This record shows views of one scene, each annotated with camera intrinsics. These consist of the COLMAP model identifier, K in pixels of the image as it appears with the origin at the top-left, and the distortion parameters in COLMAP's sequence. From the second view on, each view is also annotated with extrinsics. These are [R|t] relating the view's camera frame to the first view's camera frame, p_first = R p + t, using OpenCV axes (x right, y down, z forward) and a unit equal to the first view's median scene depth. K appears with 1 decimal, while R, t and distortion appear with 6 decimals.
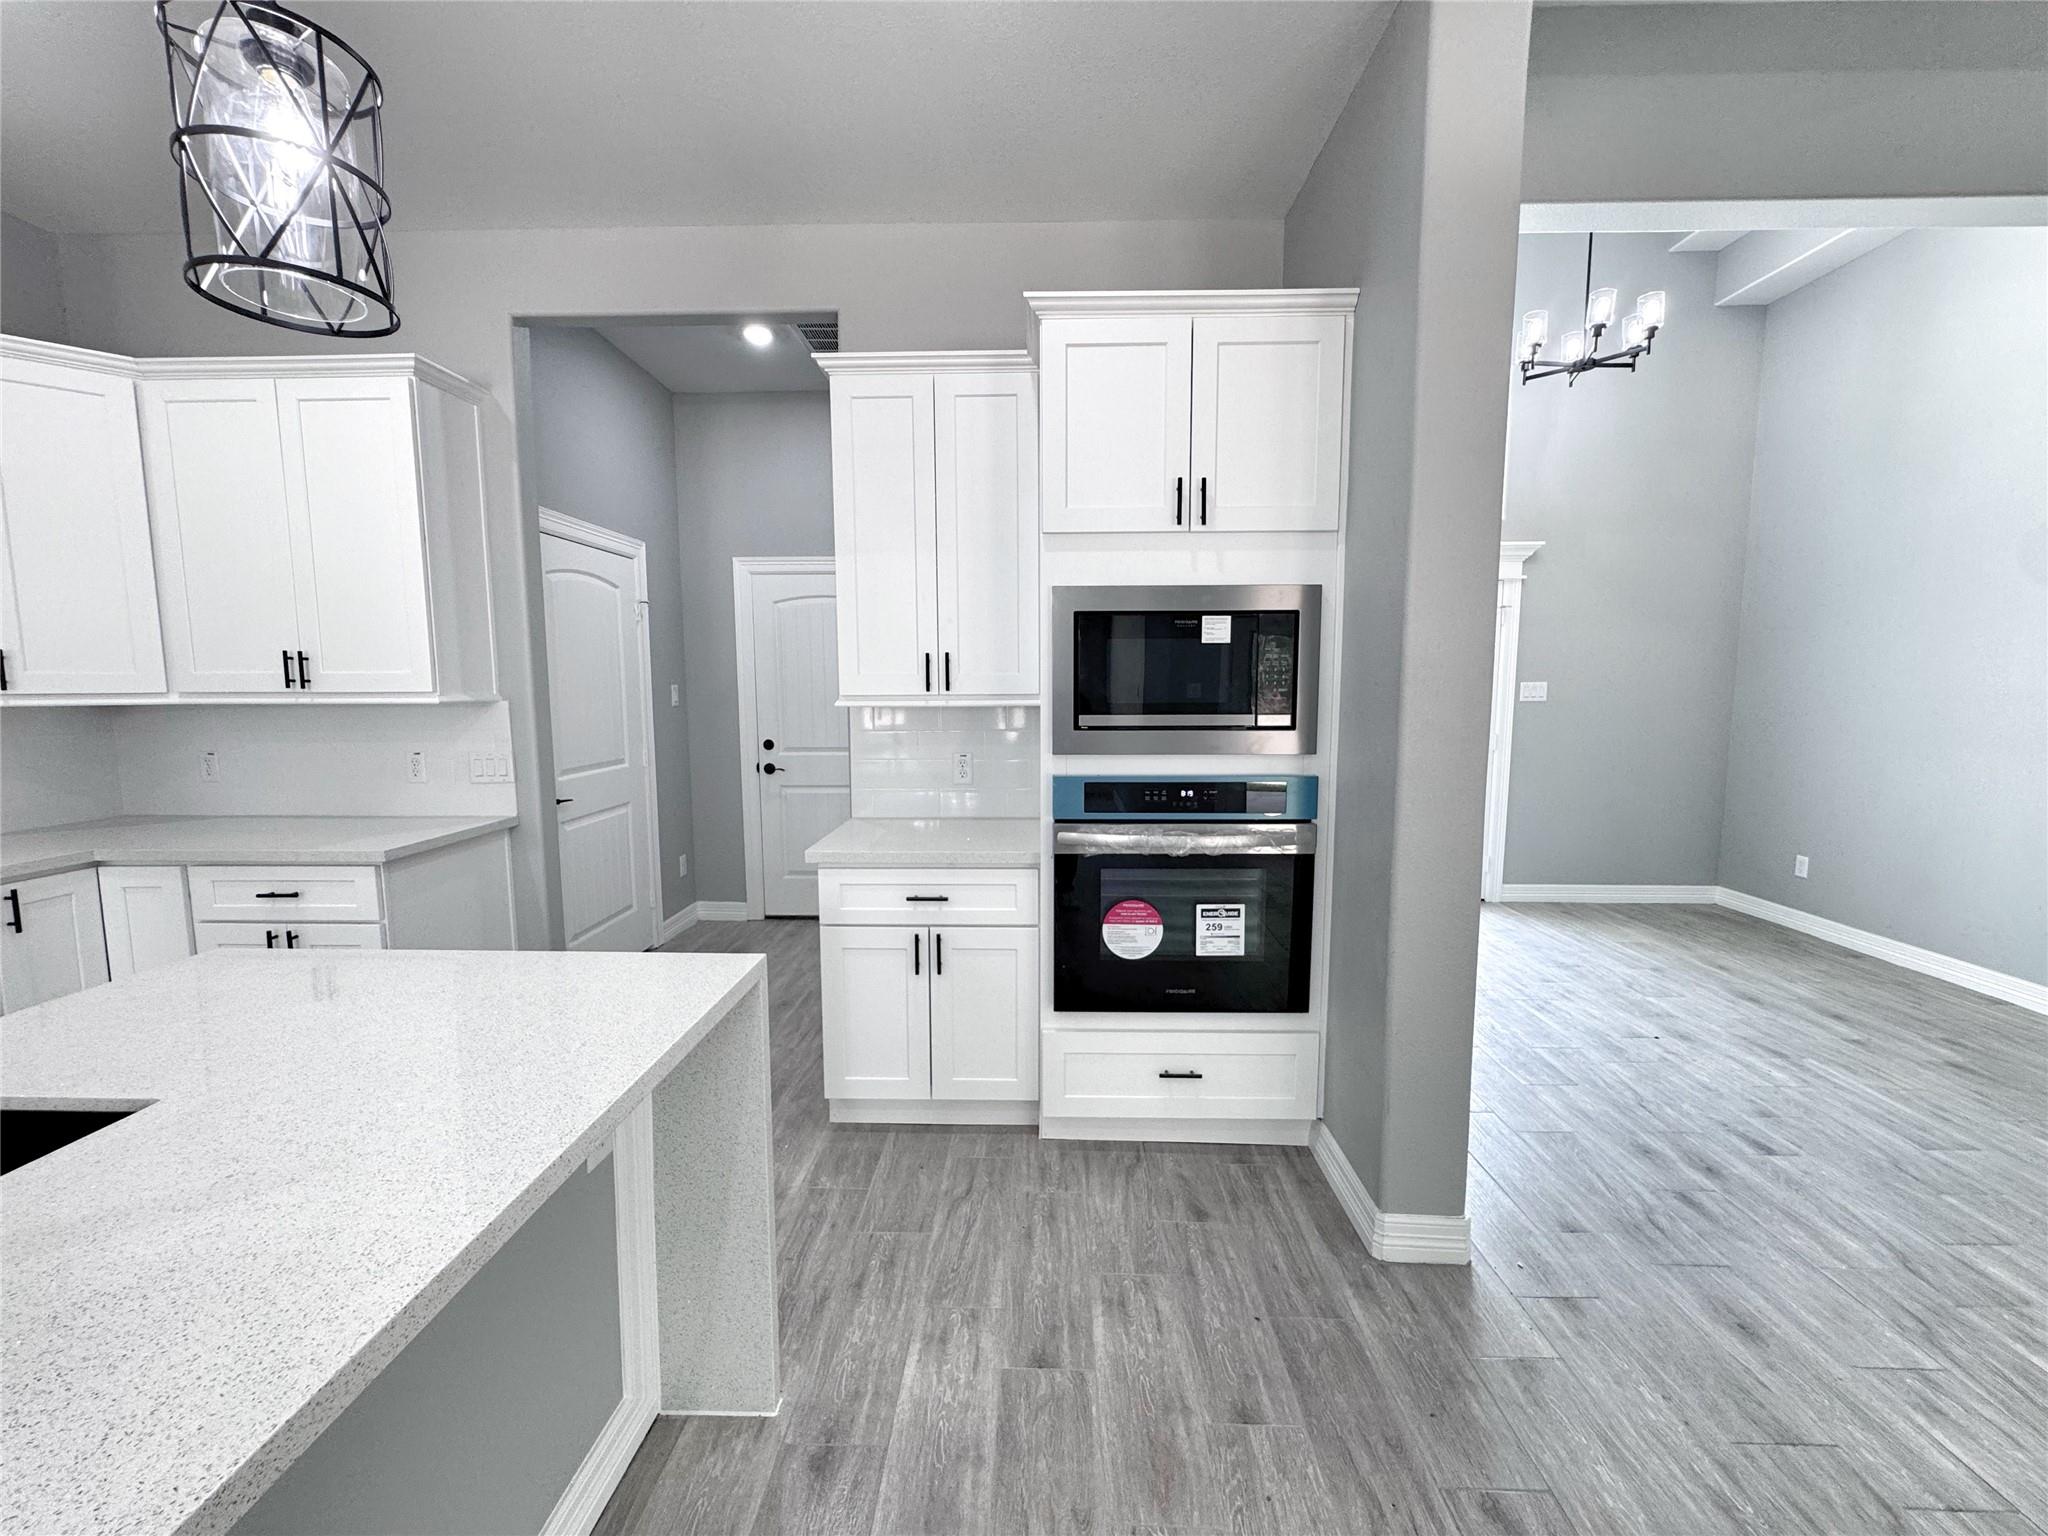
lens RADIAL K [[818.2, 0, 1024.7], [0, 818.2, 766.3], [0, 0, 1]] dist [-0.003673, 0.000693]
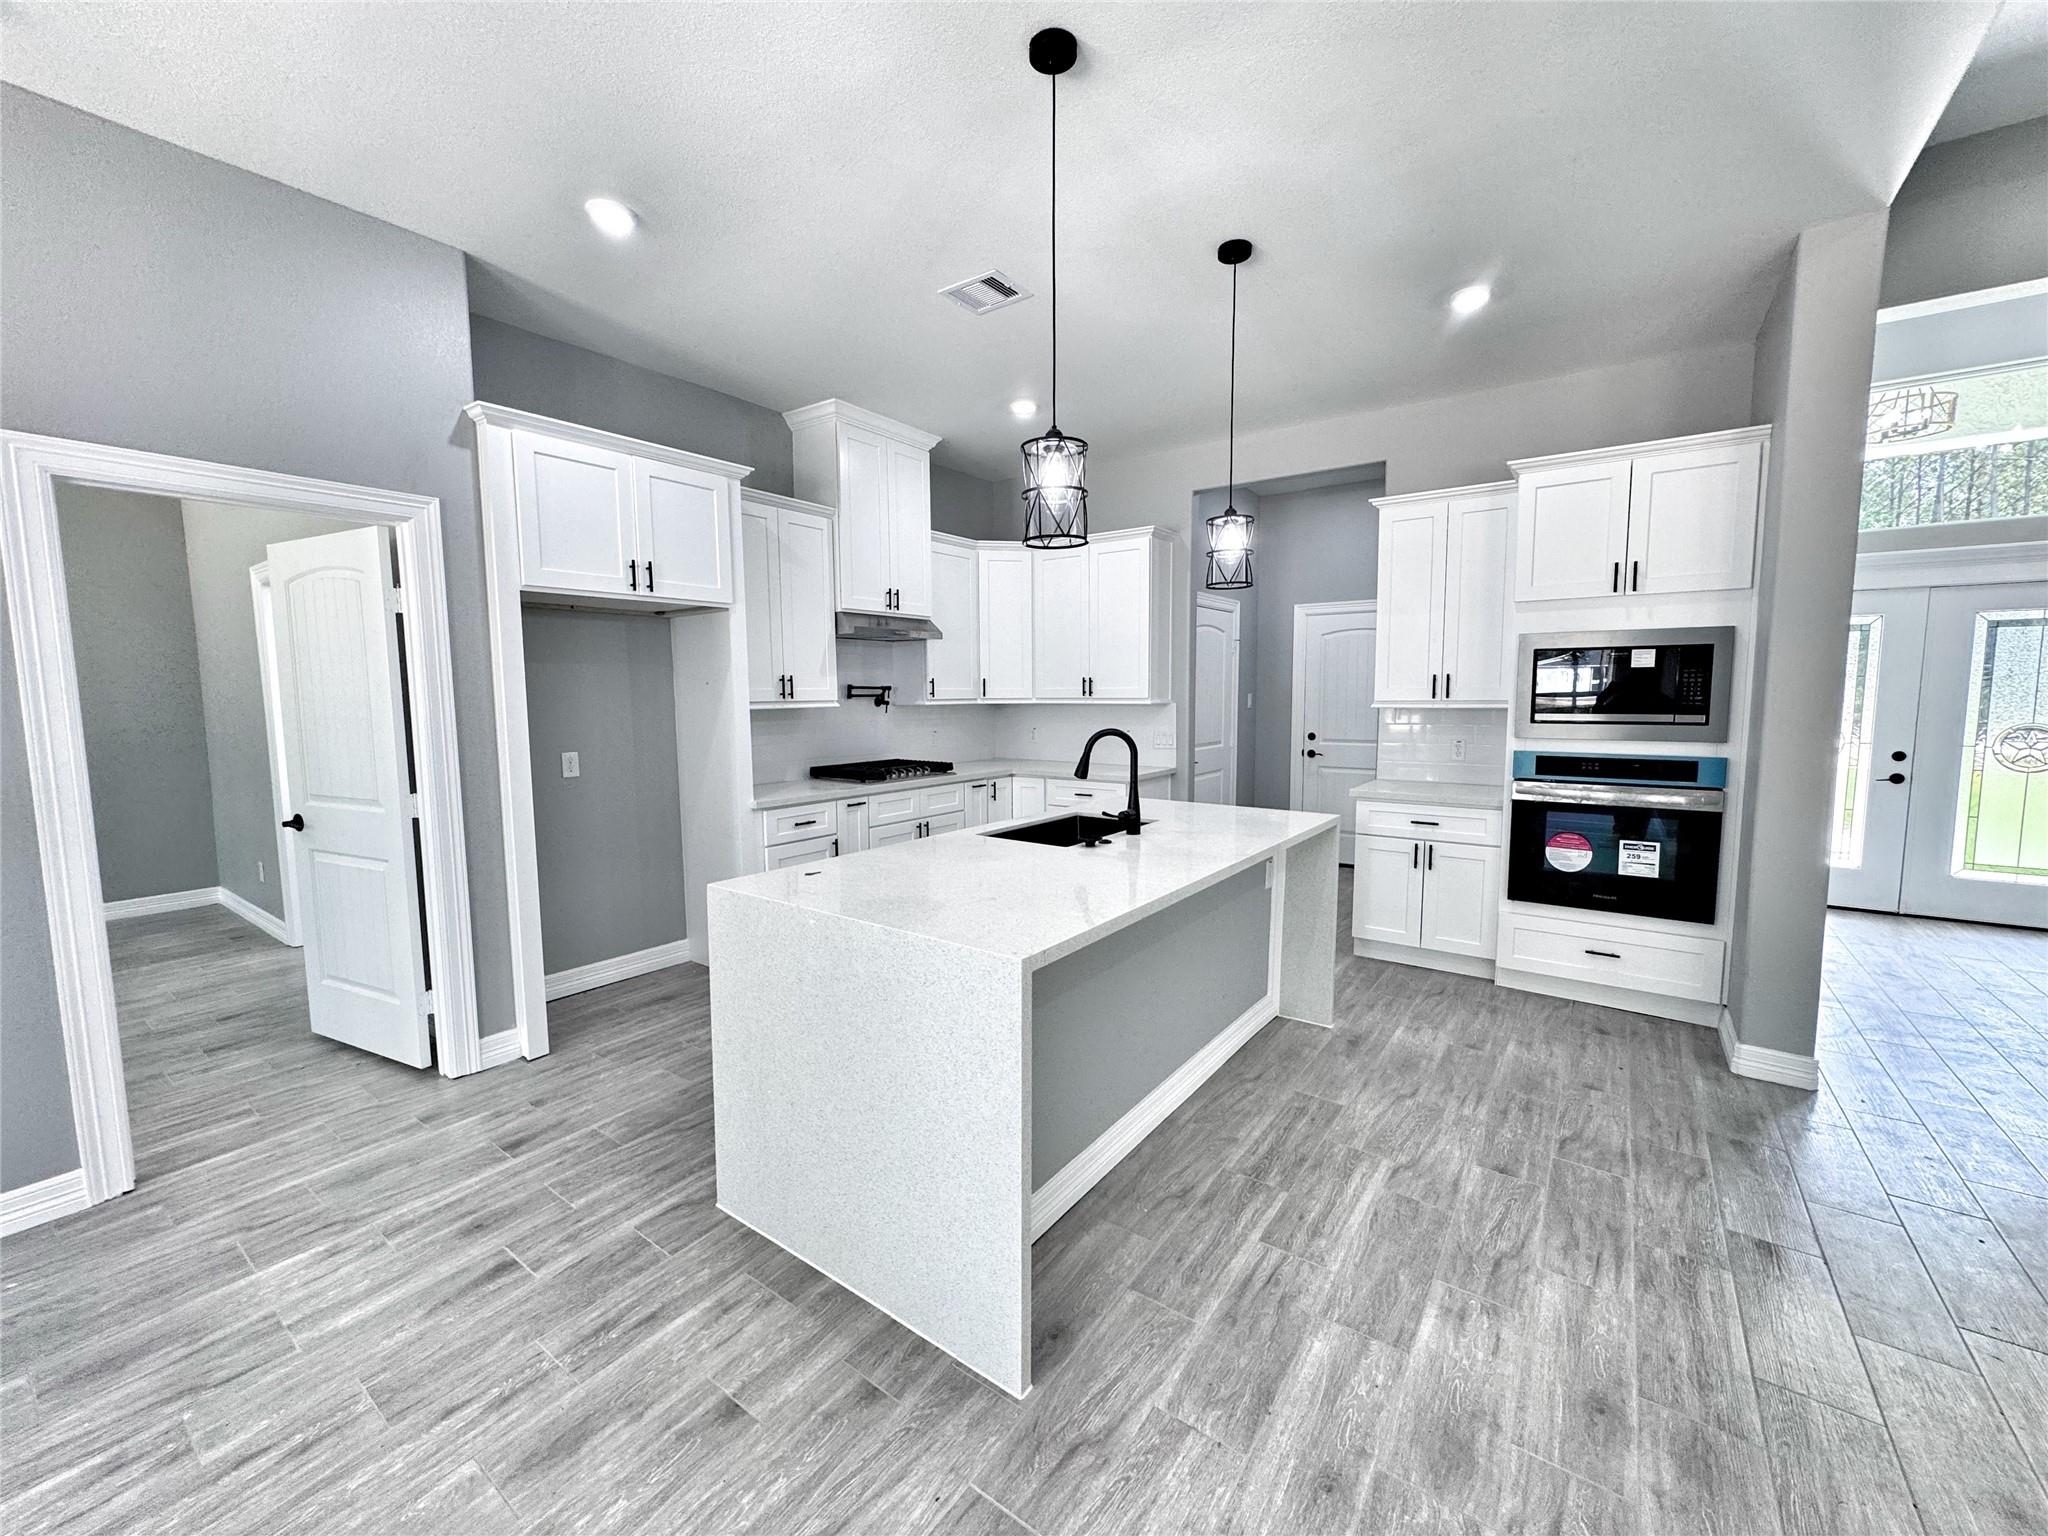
lens RADIAL K [[818.2, 0, 1024.6], [0, 818.2, 766.0], [0, 0, 1]] dist [-0.003673, 0.000693]
pose [[0.824388, 0.049589, -0.563849, 0.146556], [-0.054866, 0.998465, 0.007593, 0.080847], [0.563360, 0.024677, 0.825843, -0.863331]]
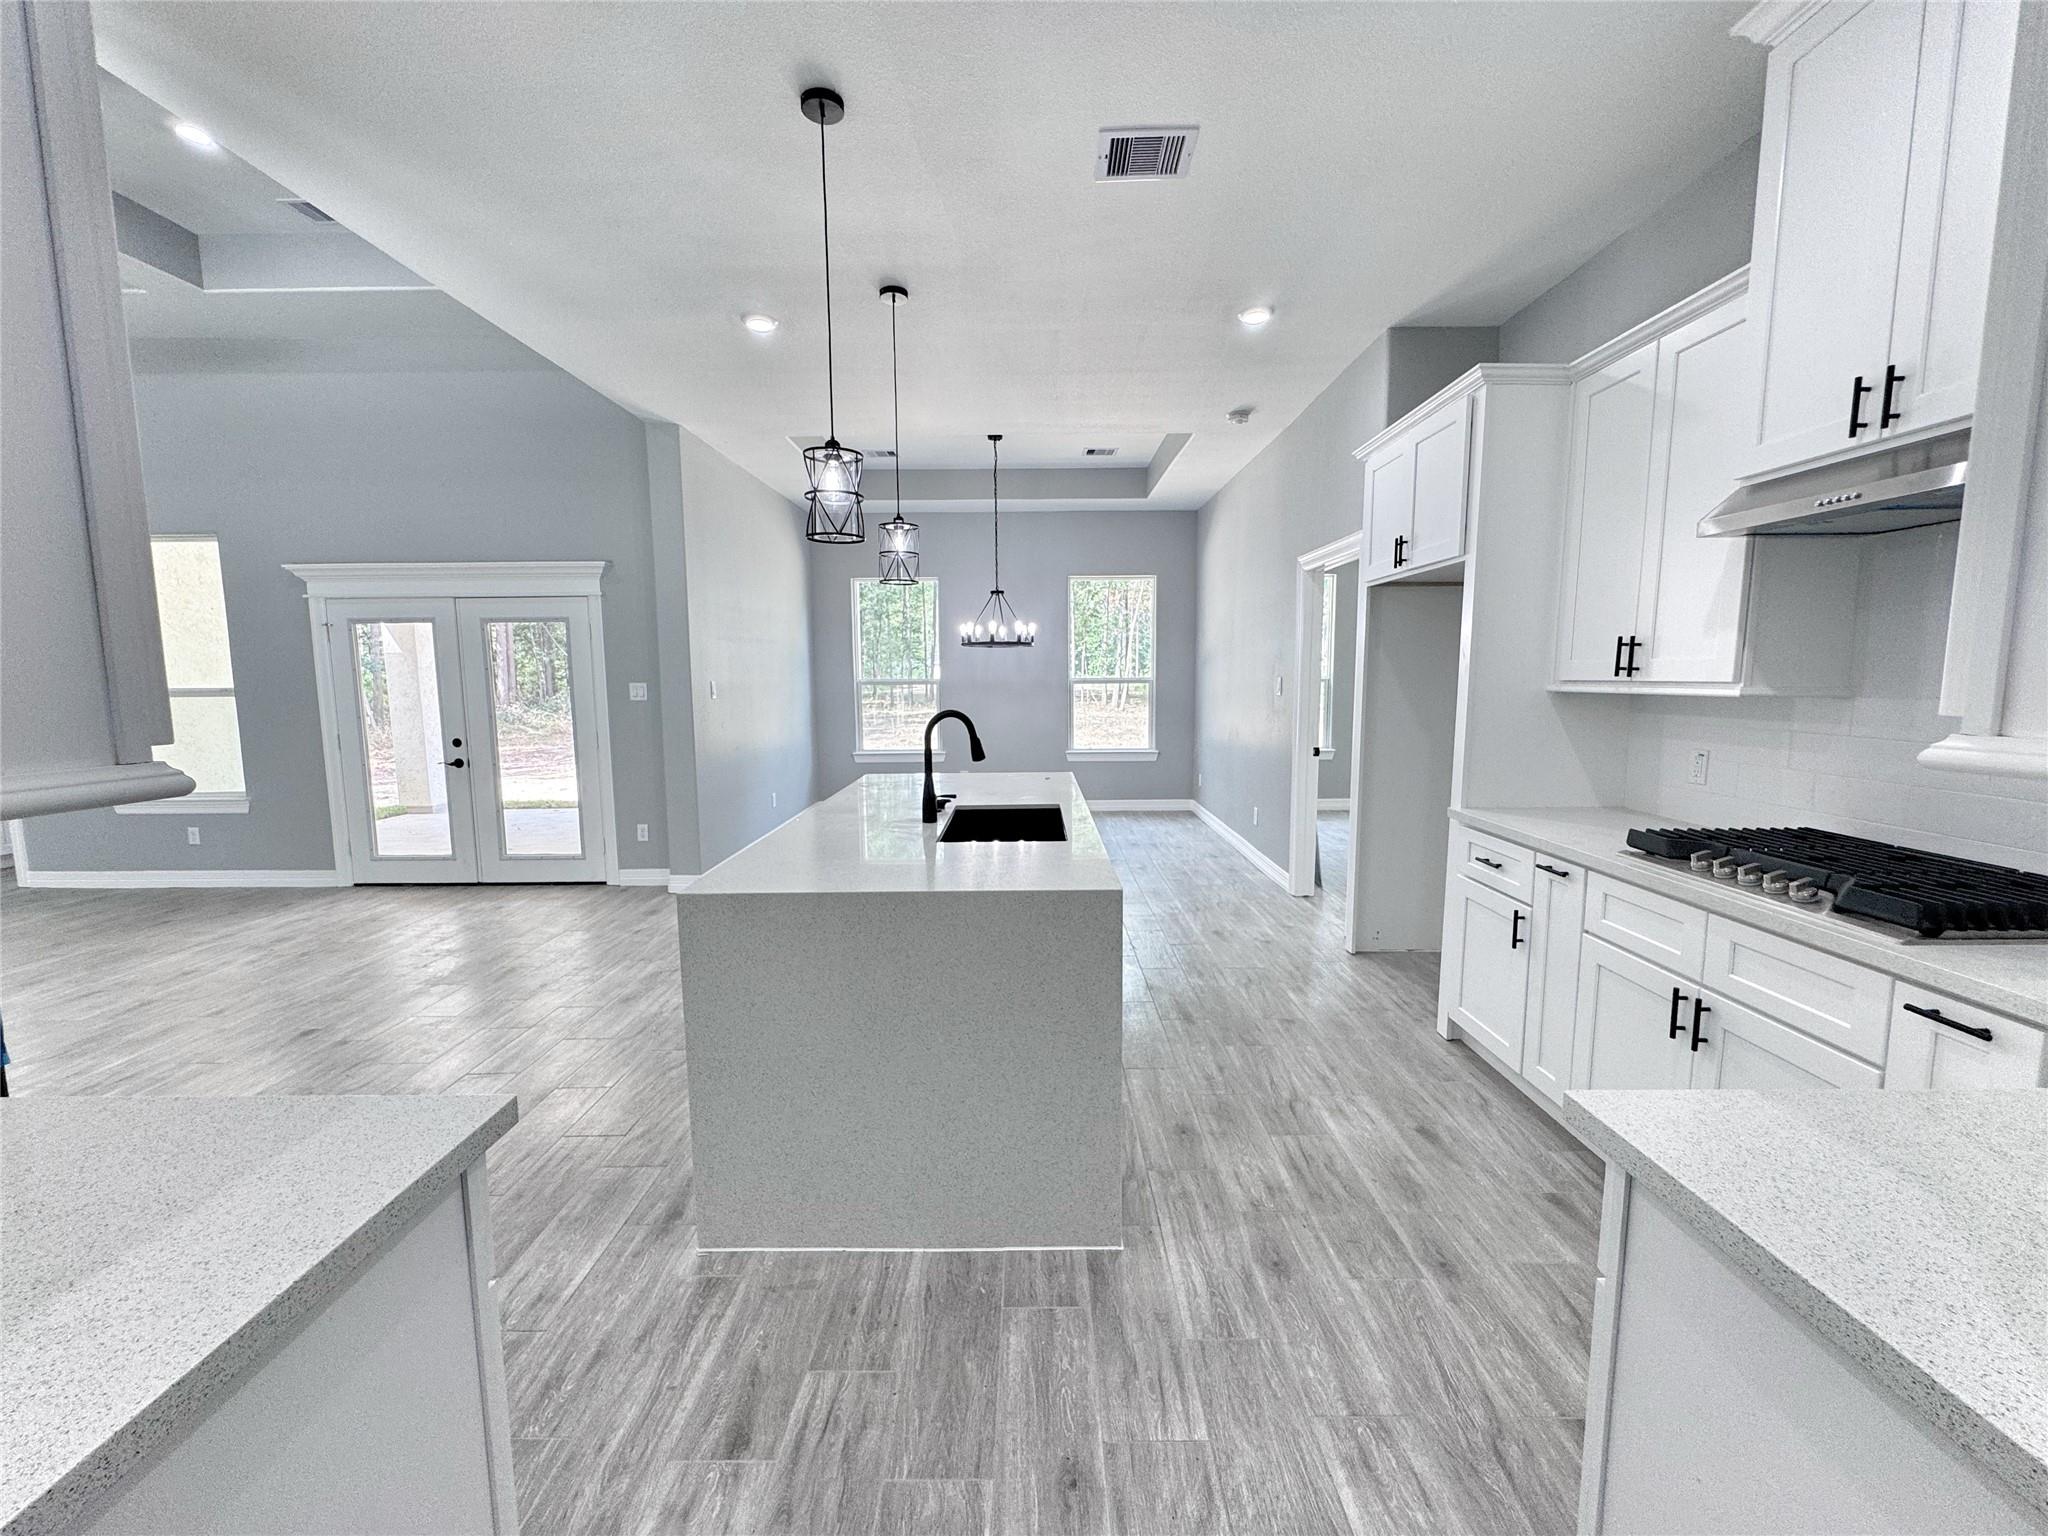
lens RADIAL K [[818.2, 0, 1025.6], [0, 818.2, 768.3], [0, 0, 1]] dist [-0.003673, 0.000693]
pose [[-0.999767, 0.010434, -0.018883, -0.536527], [0.006081, 0.976069, 0.217377, -0.147990], [0.020700, 0.217211, -0.975905, 1.415664]]
